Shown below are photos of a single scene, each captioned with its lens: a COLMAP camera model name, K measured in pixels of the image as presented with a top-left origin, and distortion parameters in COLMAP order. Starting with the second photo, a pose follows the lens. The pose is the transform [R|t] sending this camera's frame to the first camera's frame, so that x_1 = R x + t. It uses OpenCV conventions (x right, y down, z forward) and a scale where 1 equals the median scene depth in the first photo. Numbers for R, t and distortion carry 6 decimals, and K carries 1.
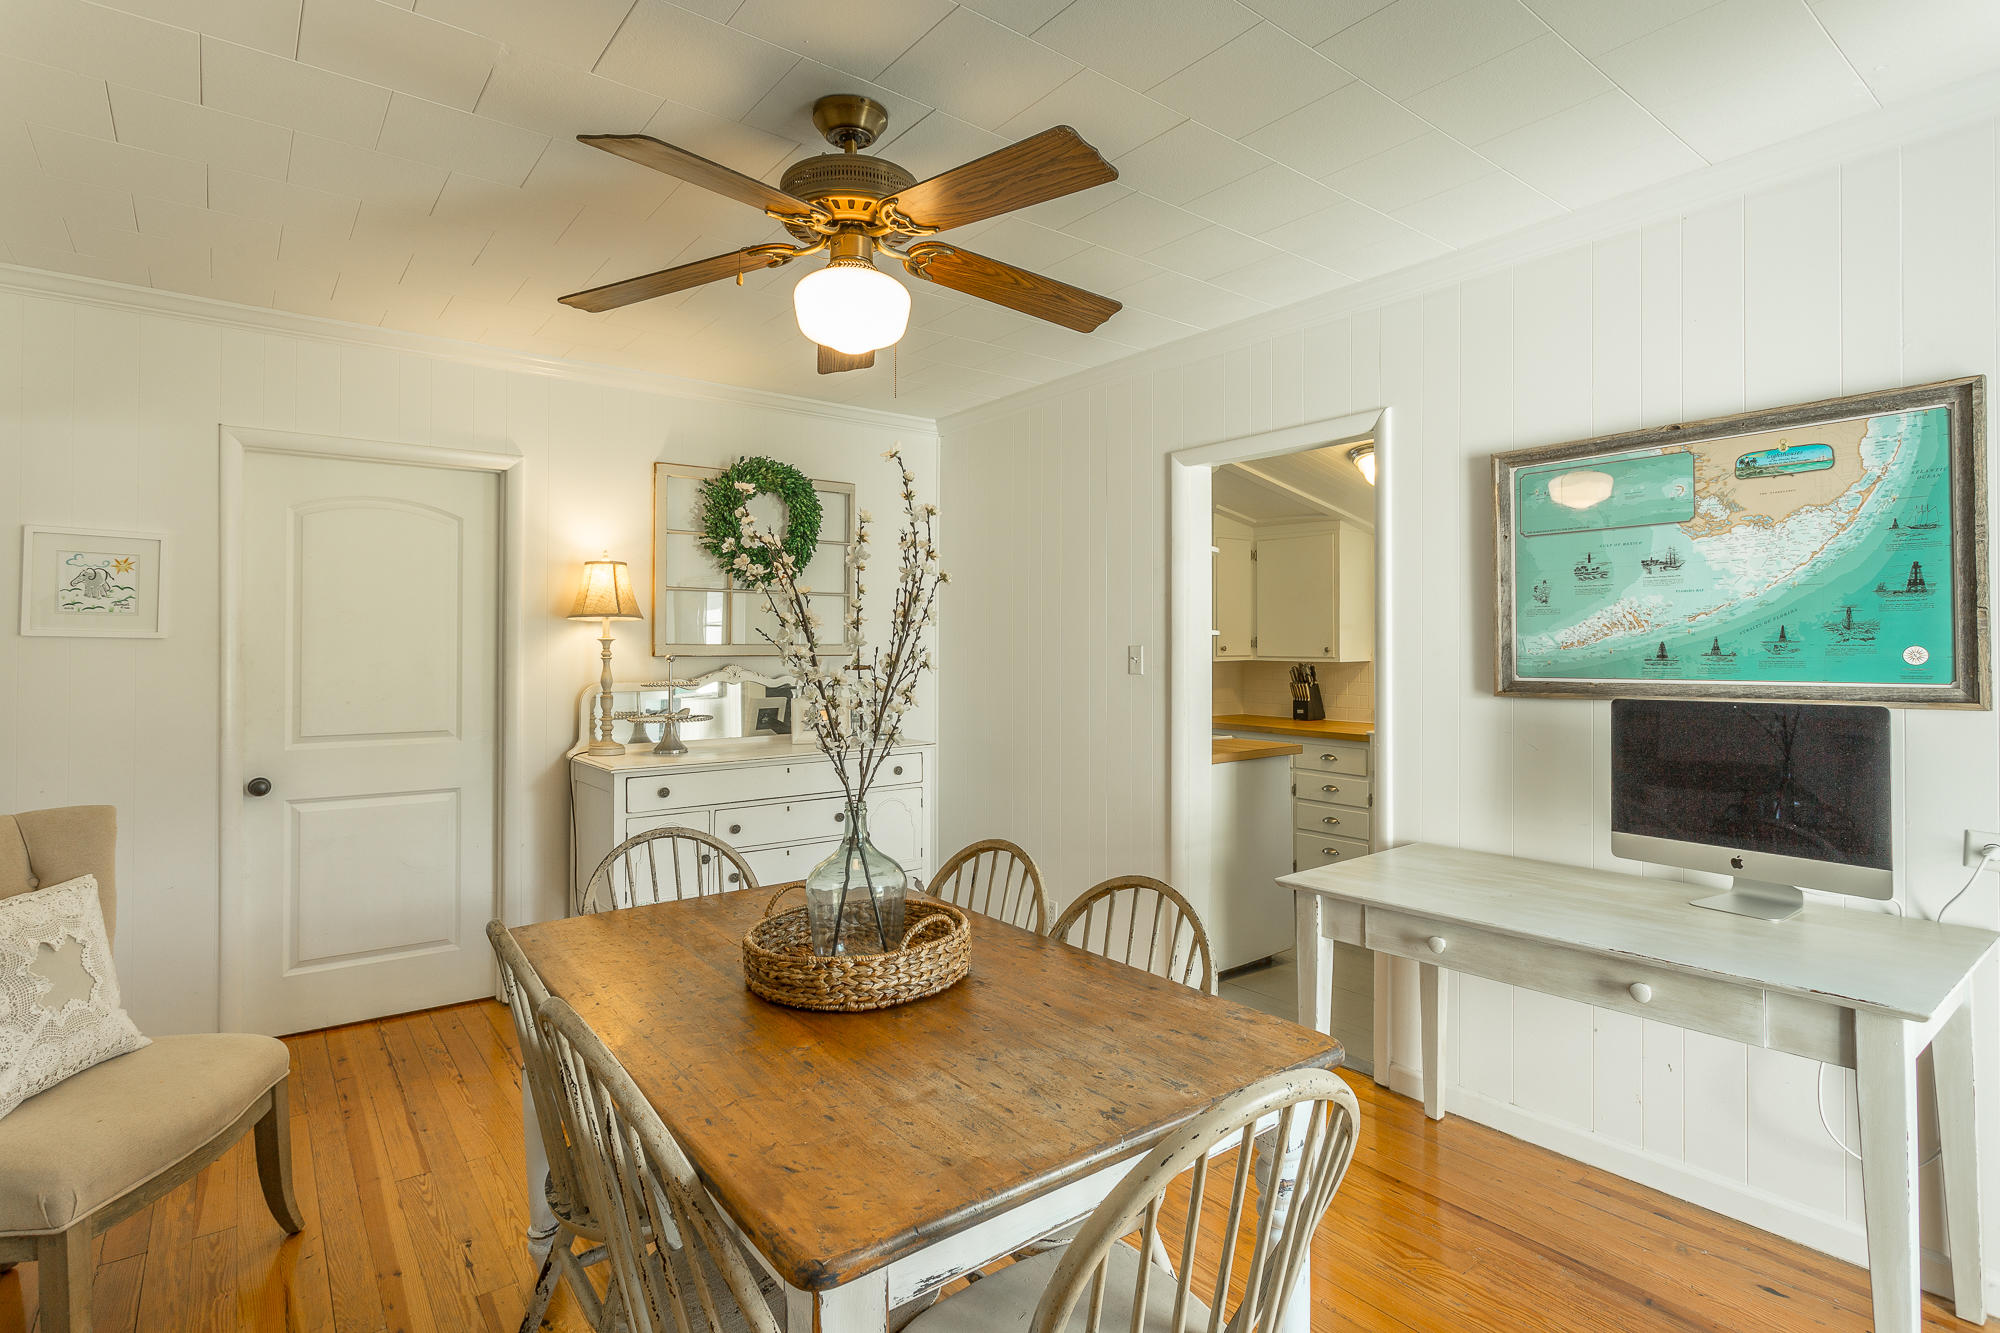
lens RADIAL K [[978.0, 0, 1000.7], [0, 978.0, 650.6], [0, 0, 1]] dist [0.001339, -0.000885]
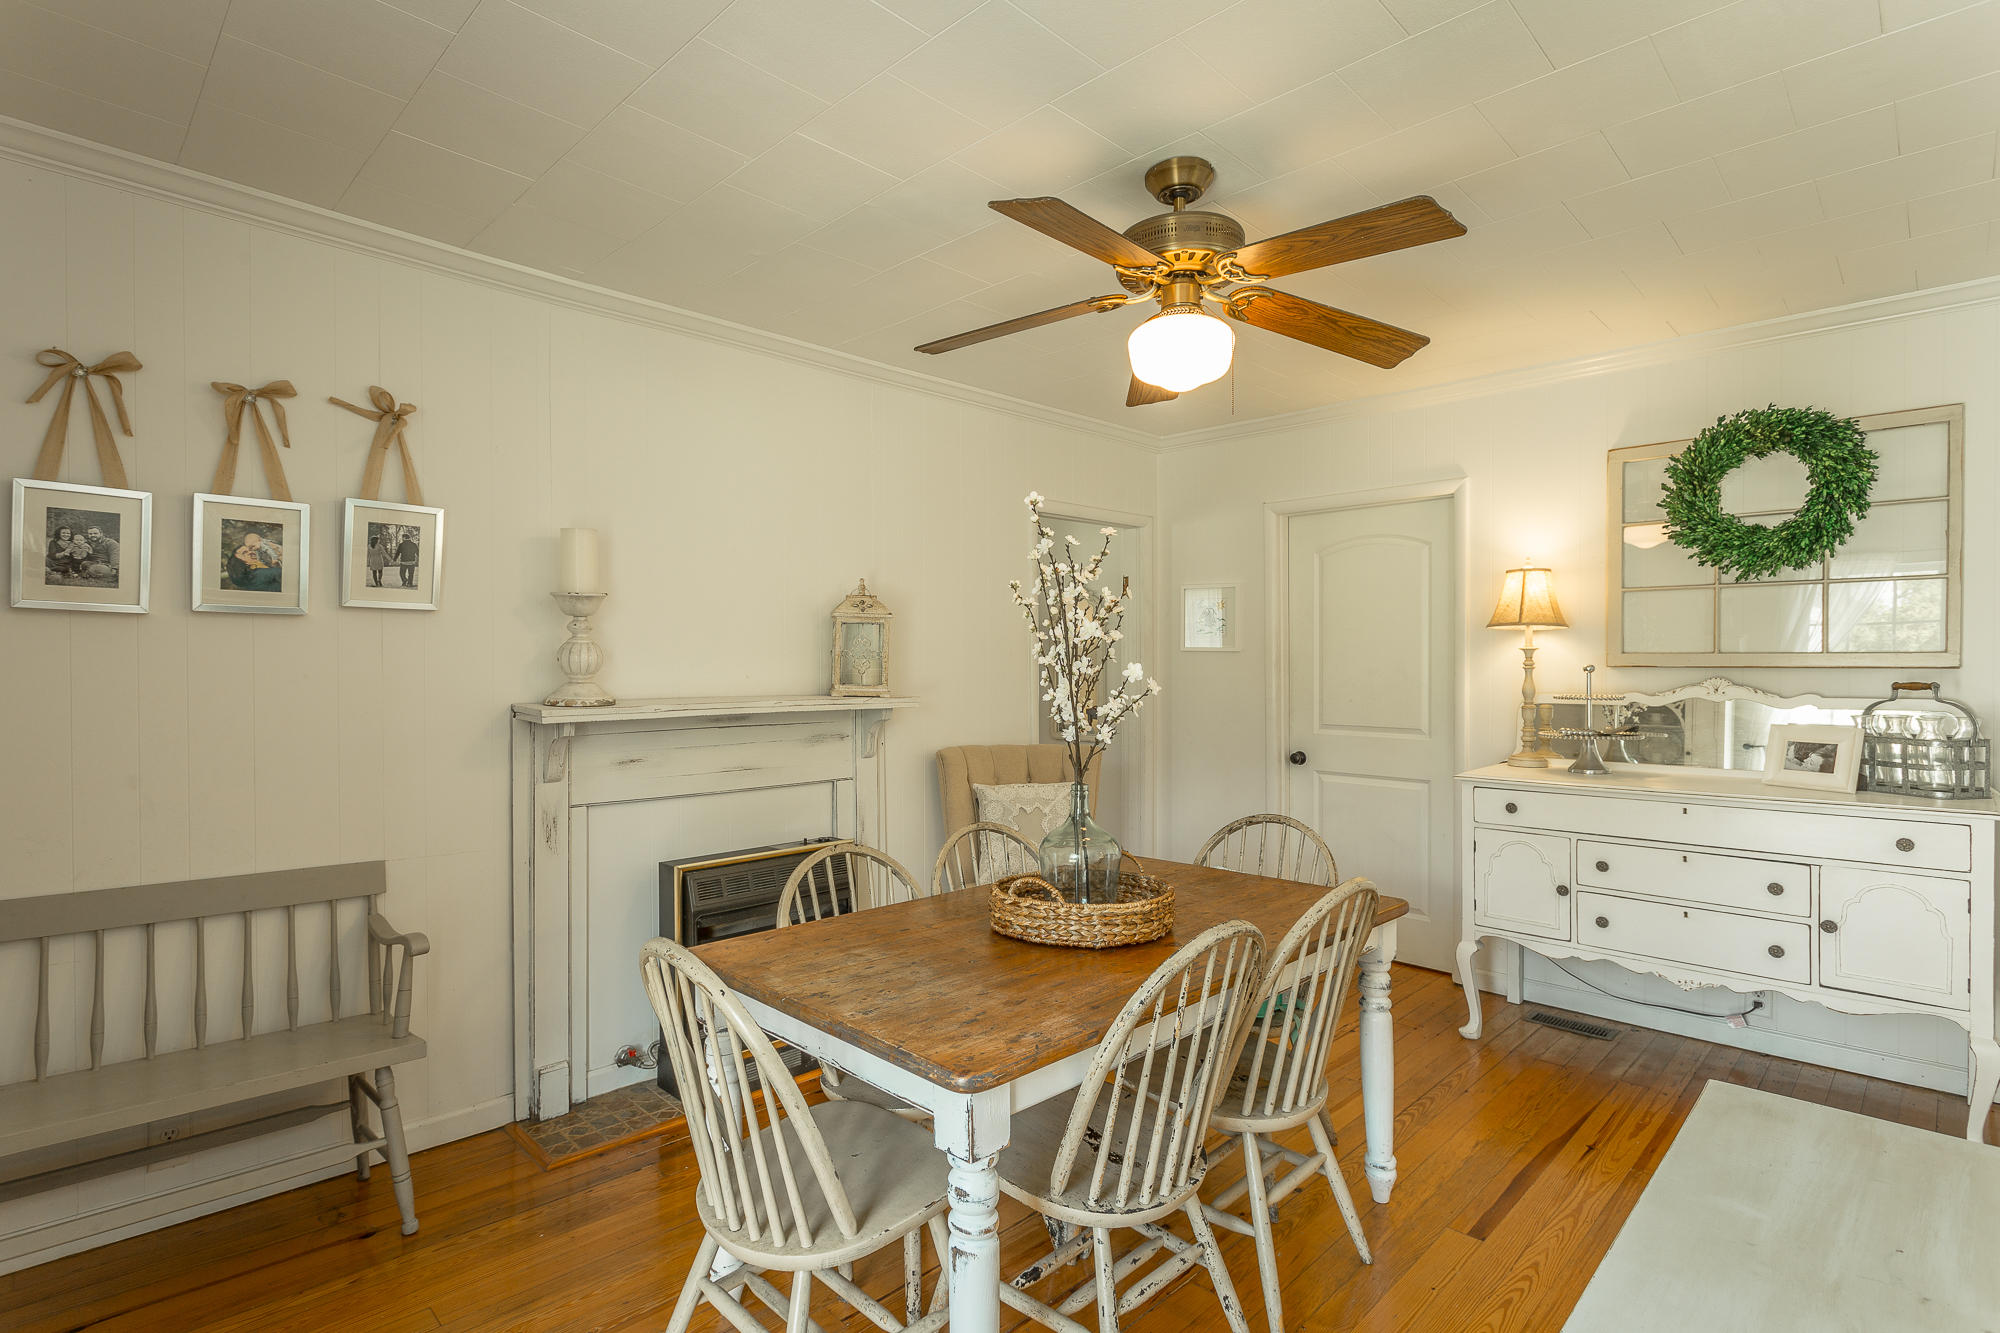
lens RADIAL K [[978.0, 0, 1005.9], [0, 978.0, 668.3], [0, 0, 1]] dist [0.001339, -0.000885]
pose [[0.141621, 0.009589, -0.989875, 0.932159], [0.000318, 0.999953, 0.009732, -0.002860], [0.989921, -0.001693, 0.141611, 0.651176]]
